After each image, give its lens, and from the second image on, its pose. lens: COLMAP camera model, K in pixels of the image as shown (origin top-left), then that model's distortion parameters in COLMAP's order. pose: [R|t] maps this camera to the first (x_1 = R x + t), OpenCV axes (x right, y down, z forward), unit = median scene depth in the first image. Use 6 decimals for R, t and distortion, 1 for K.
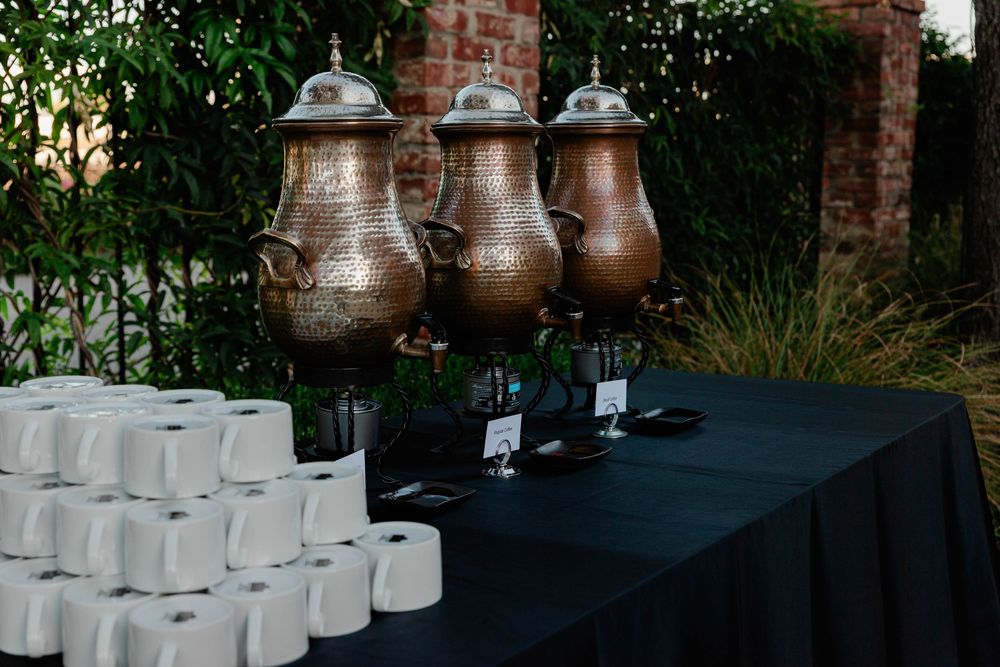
lens RADIAL K [[1402.0, 0, 500.2], [0, 1402.0, 336.7], [0, 0, 1]] dist [0.051671, 0.000000]
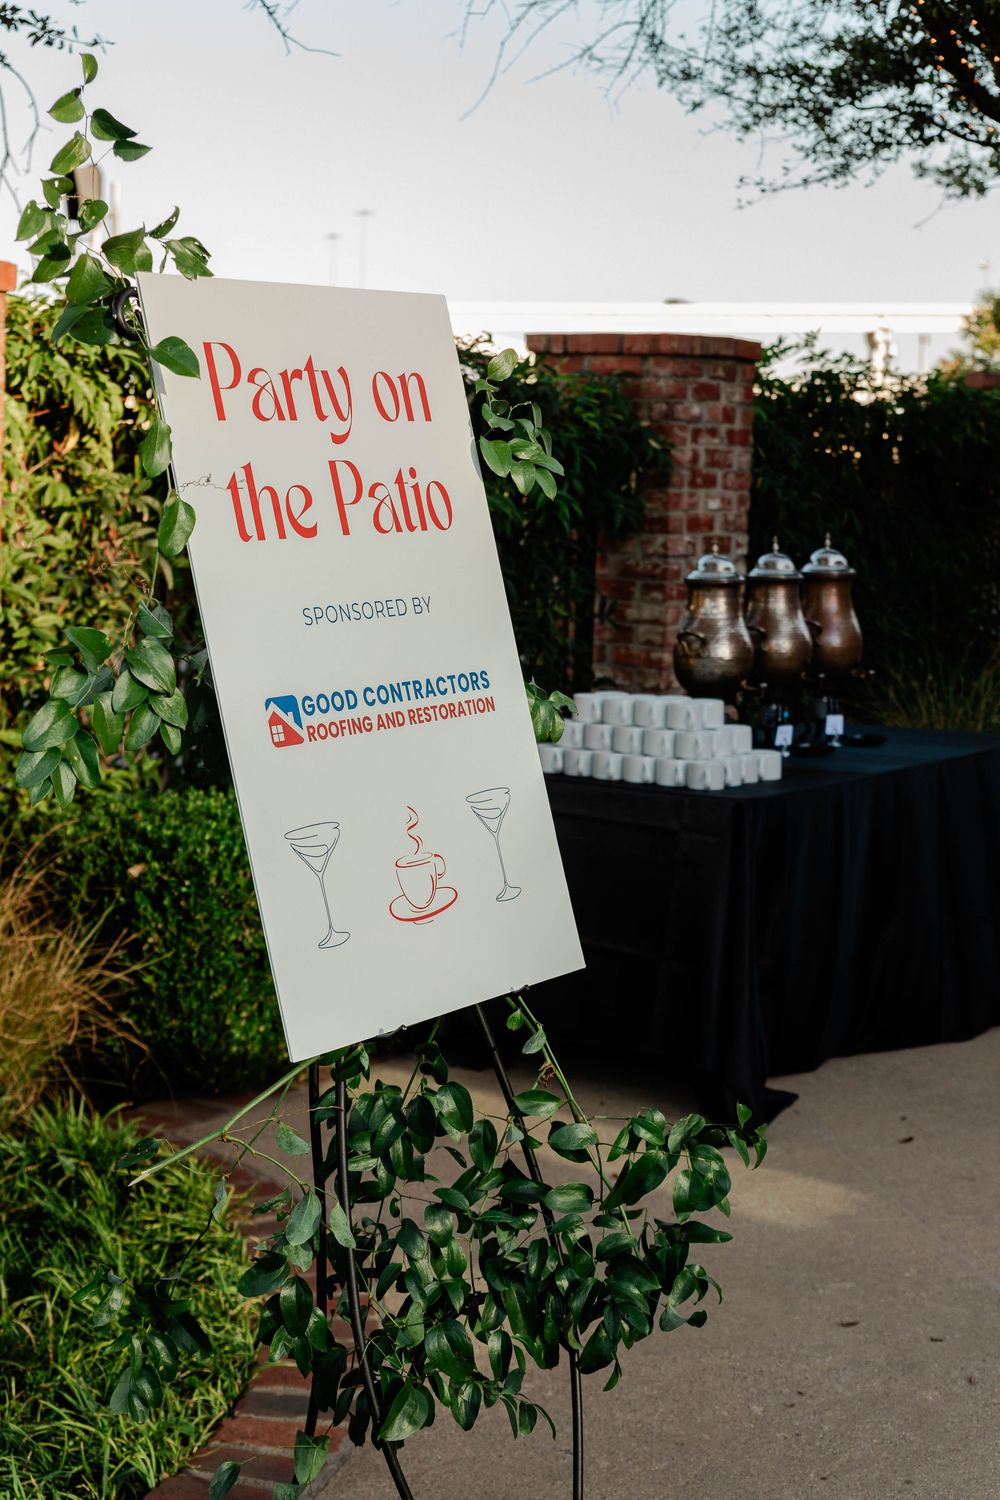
lens RADIAL K [[2335.4, 0, 499.1], [0, 2335.4, 745.1], [0, 0, 1]] dist [-0.029550, 0.000000]
pose [[0.999492, 0.024333, -0.020564, -0.285034], [-0.024705, 0.999532, -0.018034, 0.131715], [0.020116, 0.018533, 0.999626, -1.979002]]
